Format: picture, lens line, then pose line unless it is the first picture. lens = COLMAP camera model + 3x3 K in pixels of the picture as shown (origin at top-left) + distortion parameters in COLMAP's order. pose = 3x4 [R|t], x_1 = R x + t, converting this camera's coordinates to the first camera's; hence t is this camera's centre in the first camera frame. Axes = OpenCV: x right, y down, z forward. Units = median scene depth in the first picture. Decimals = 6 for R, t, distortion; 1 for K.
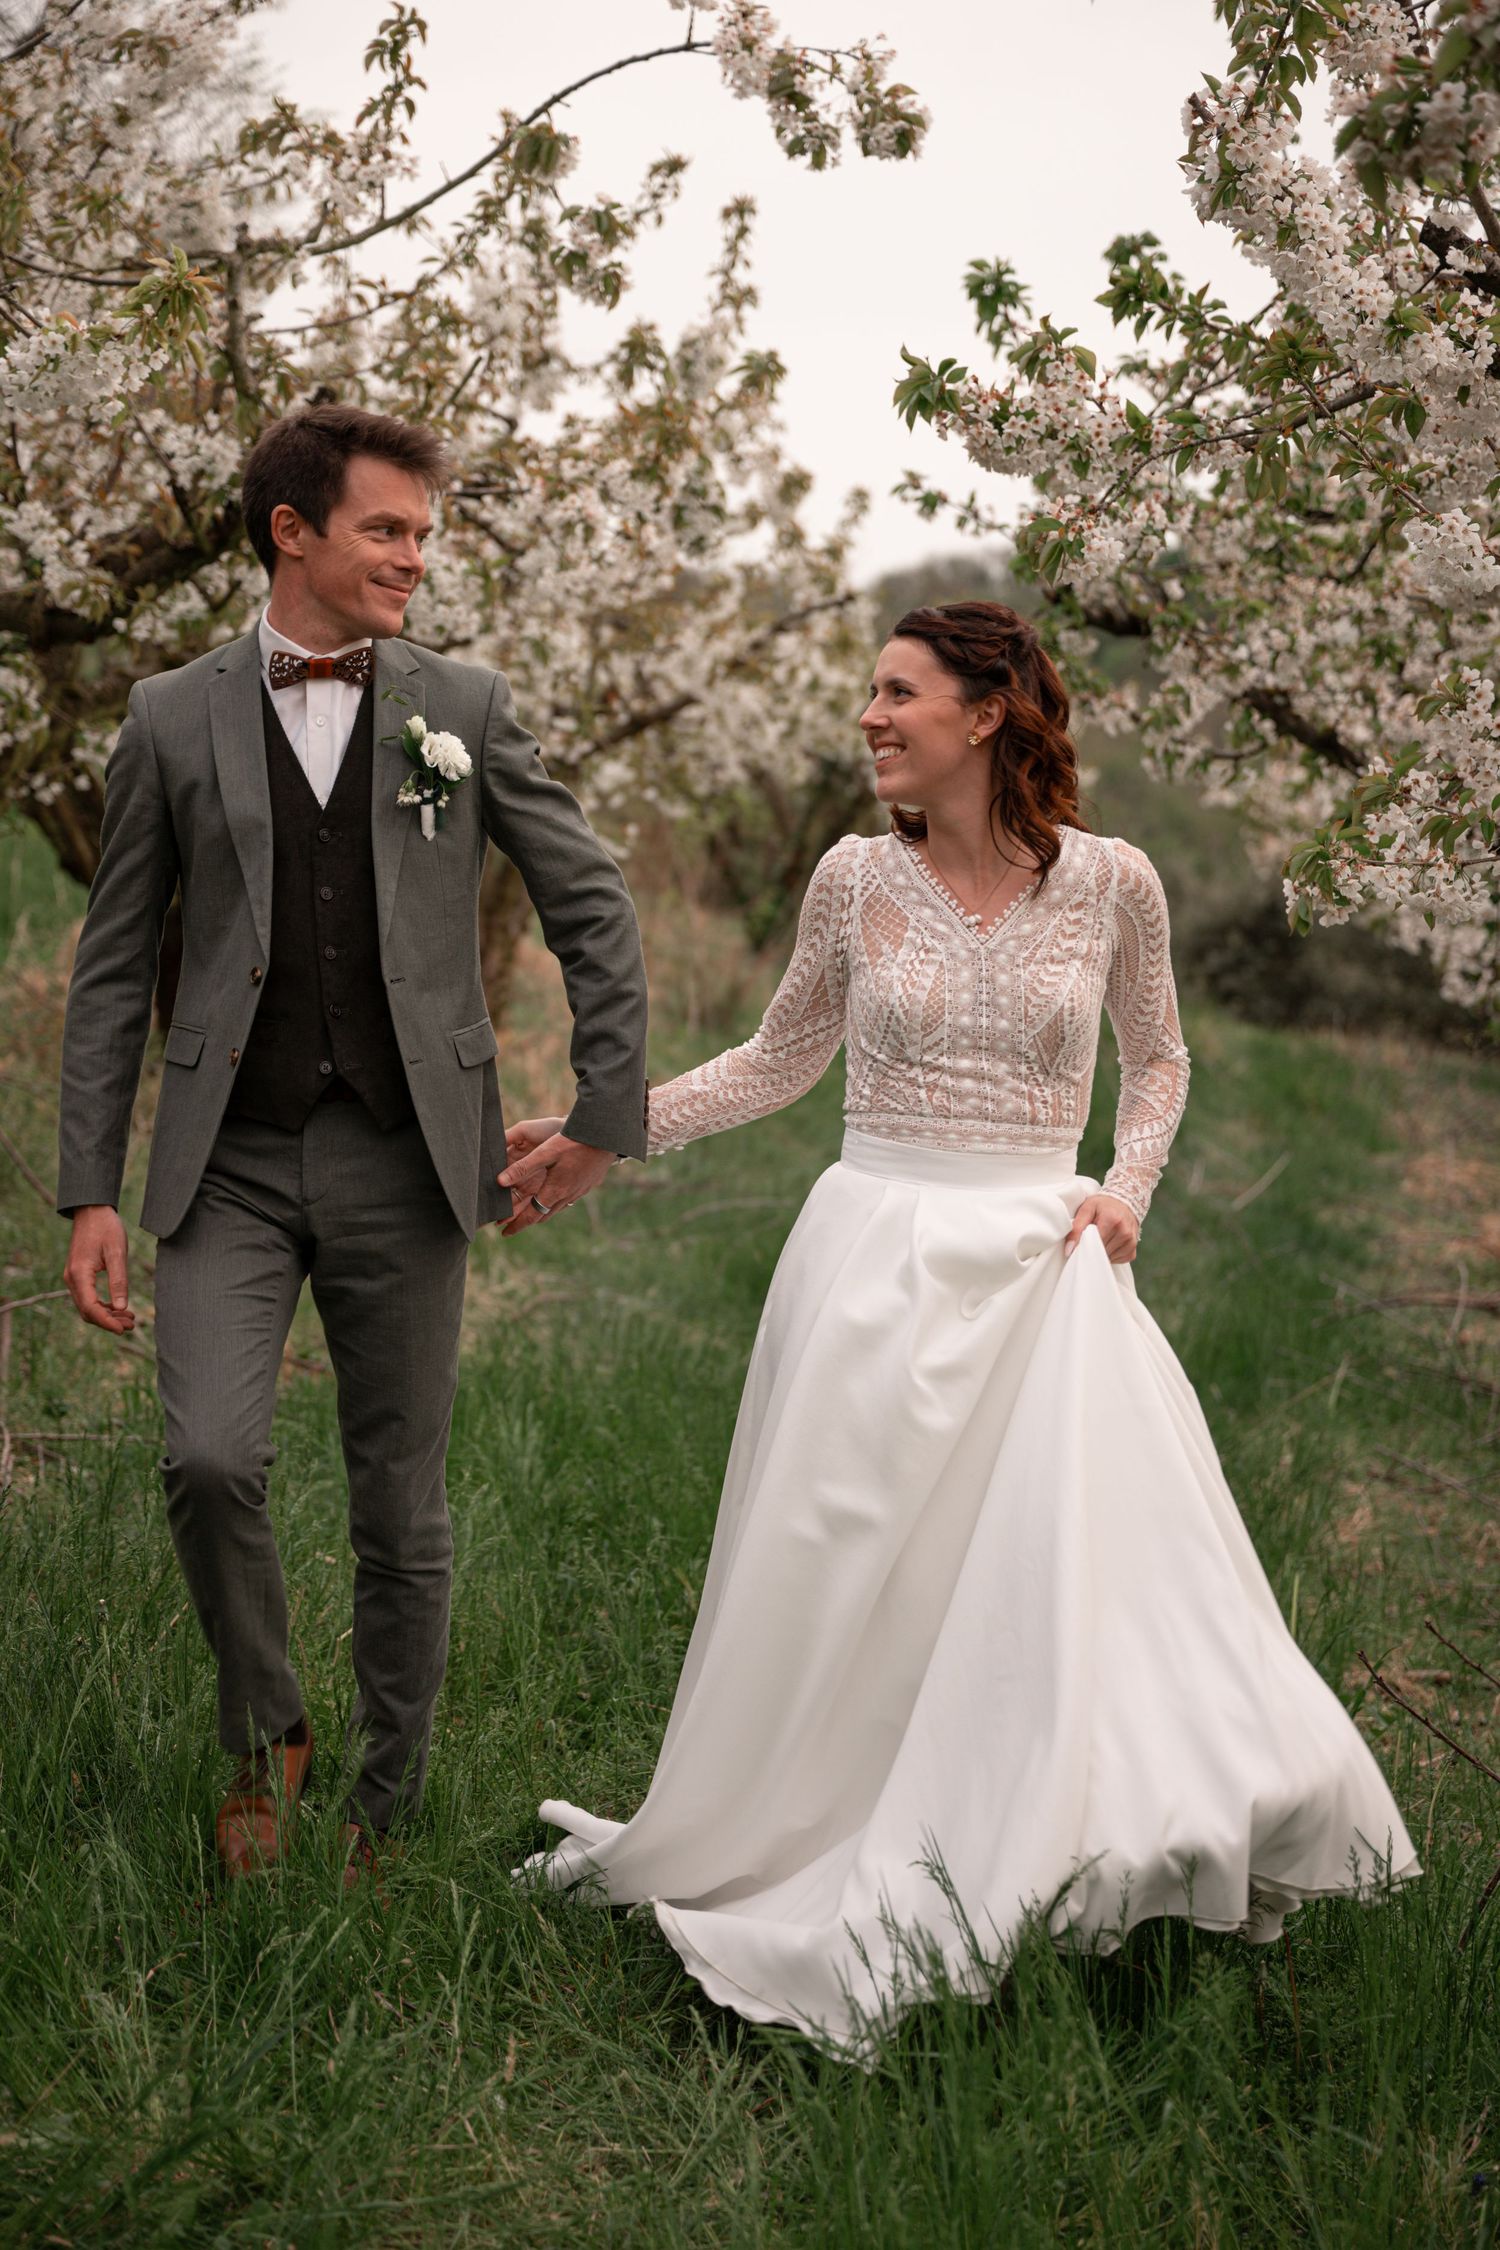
lens RADIAL K [[4264.5, 0, 743.6], [0, 4264.5, 1143.1], [0, 0, 1]] dist [-0.007228, 0.000000]
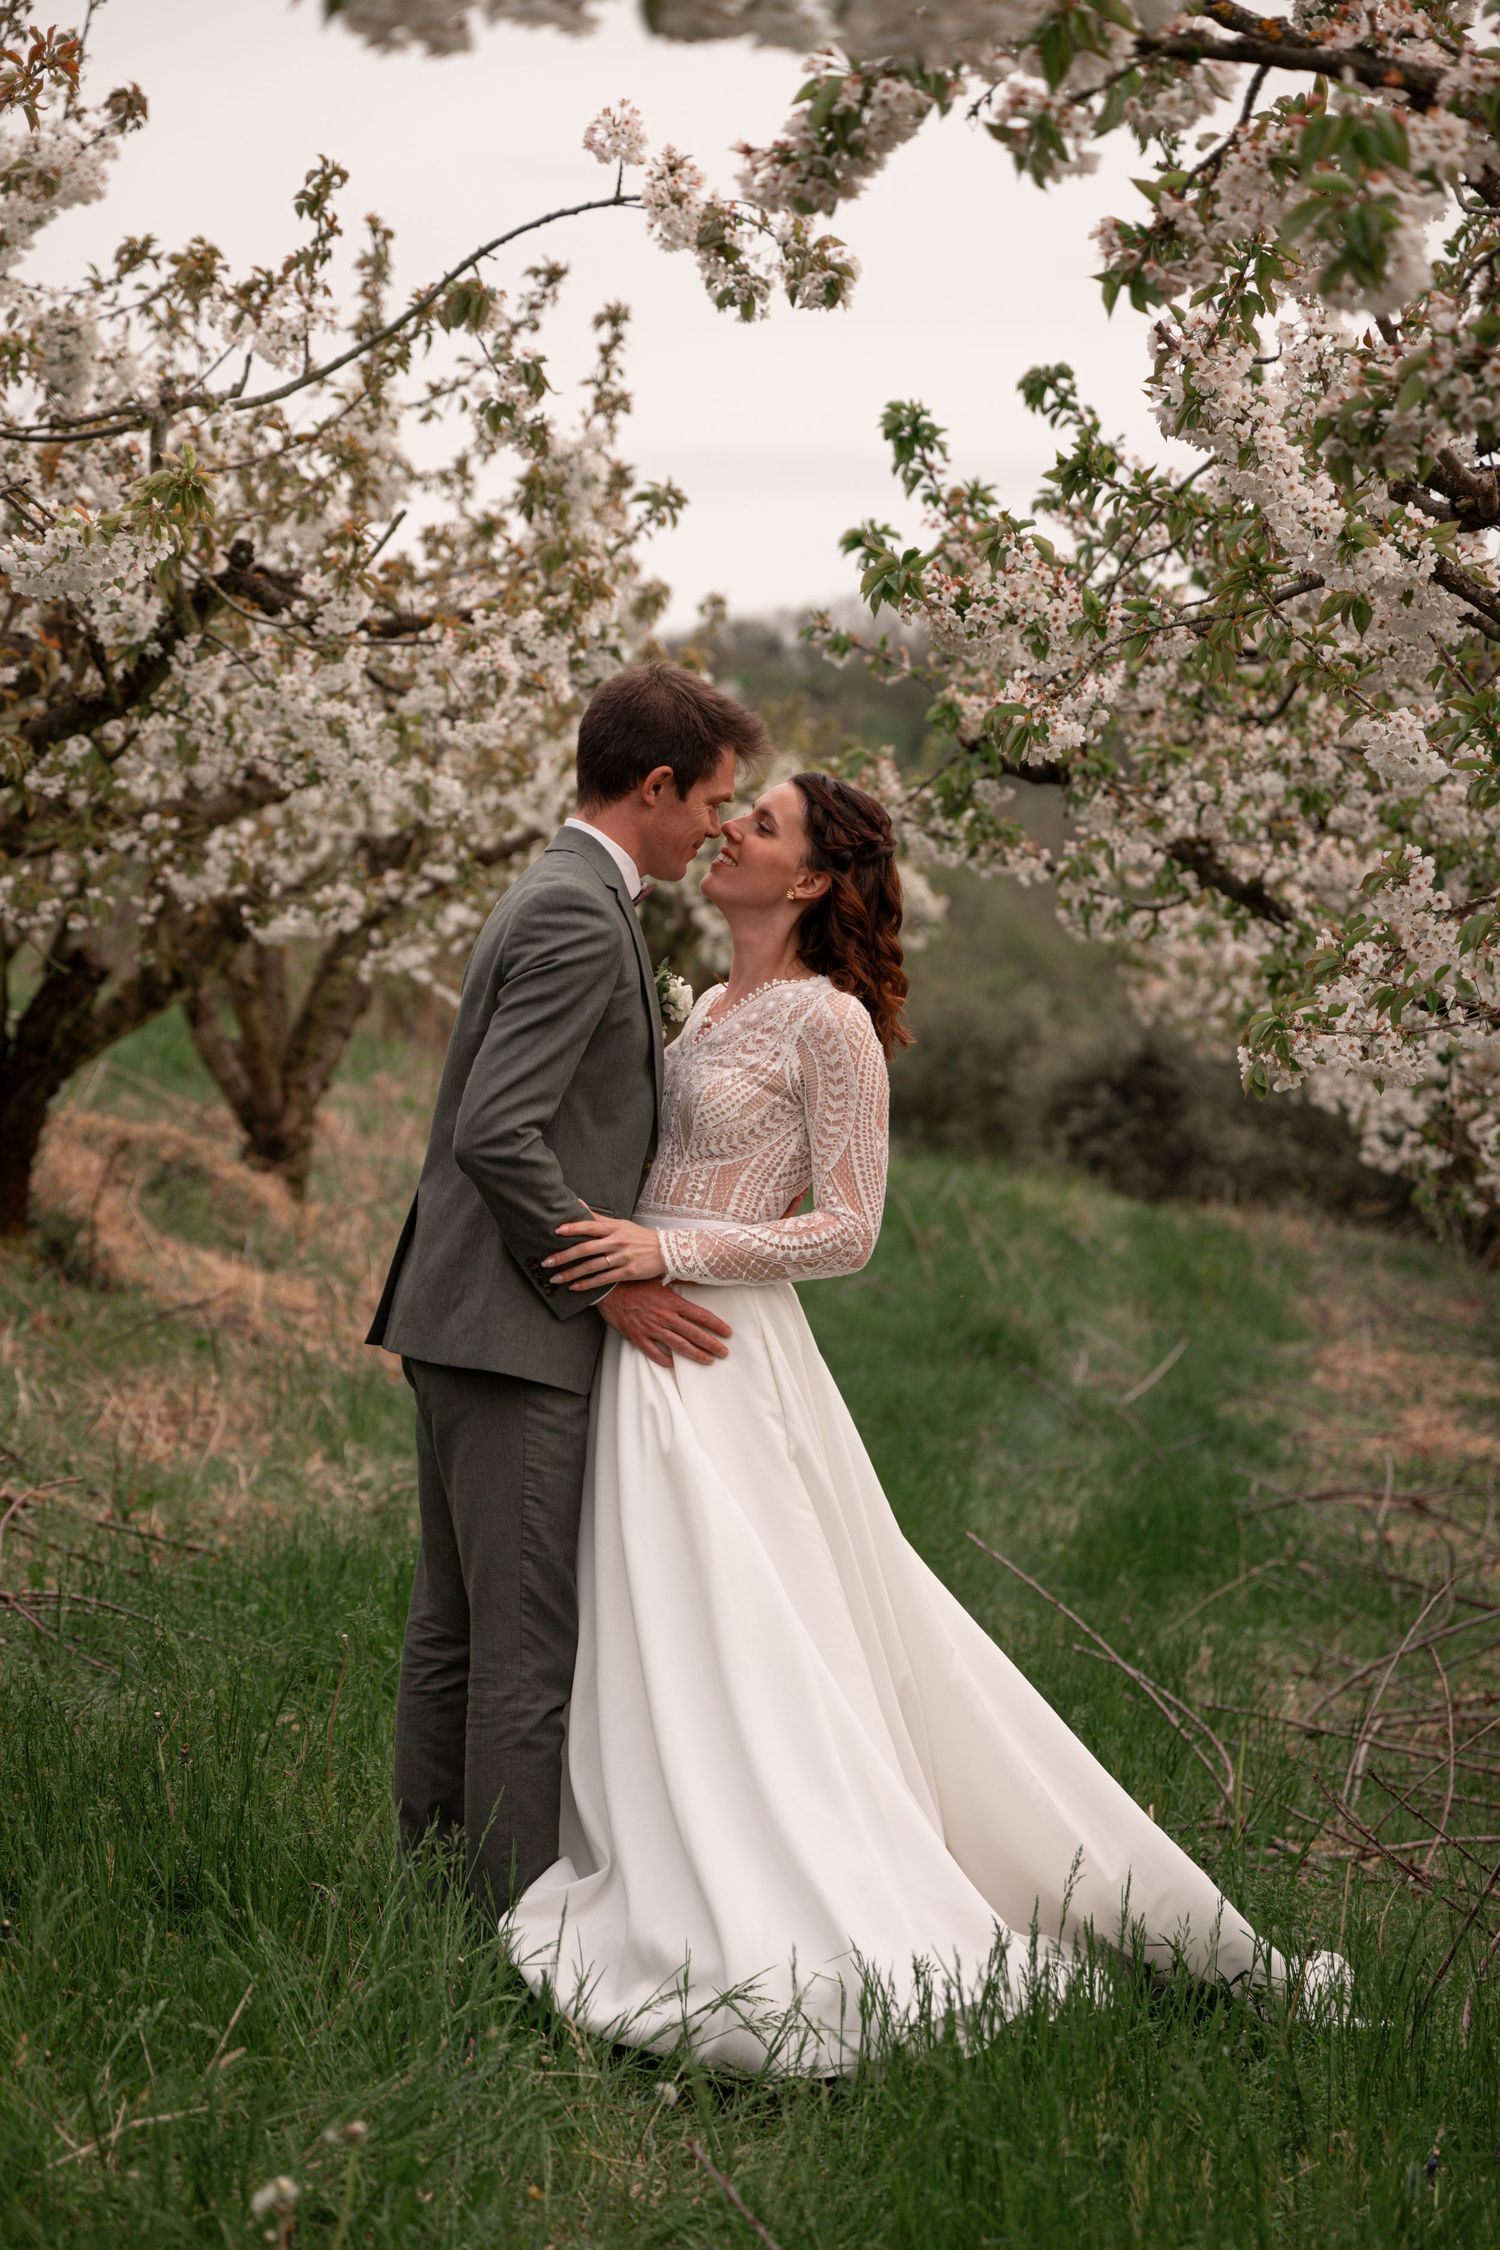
lens RADIAL K [[5557.0, 0, 641.1], [0, 5557.0, 1283.1], [0, 0, 1]] dist [0.050636, 0.000000]
pose [[0.999251, -0.003069, 0.038564, -0.054344], [0.003597, 0.999901, -0.013612, 0.011092], [-0.038518, 0.013741, 0.999163, -0.270617]]
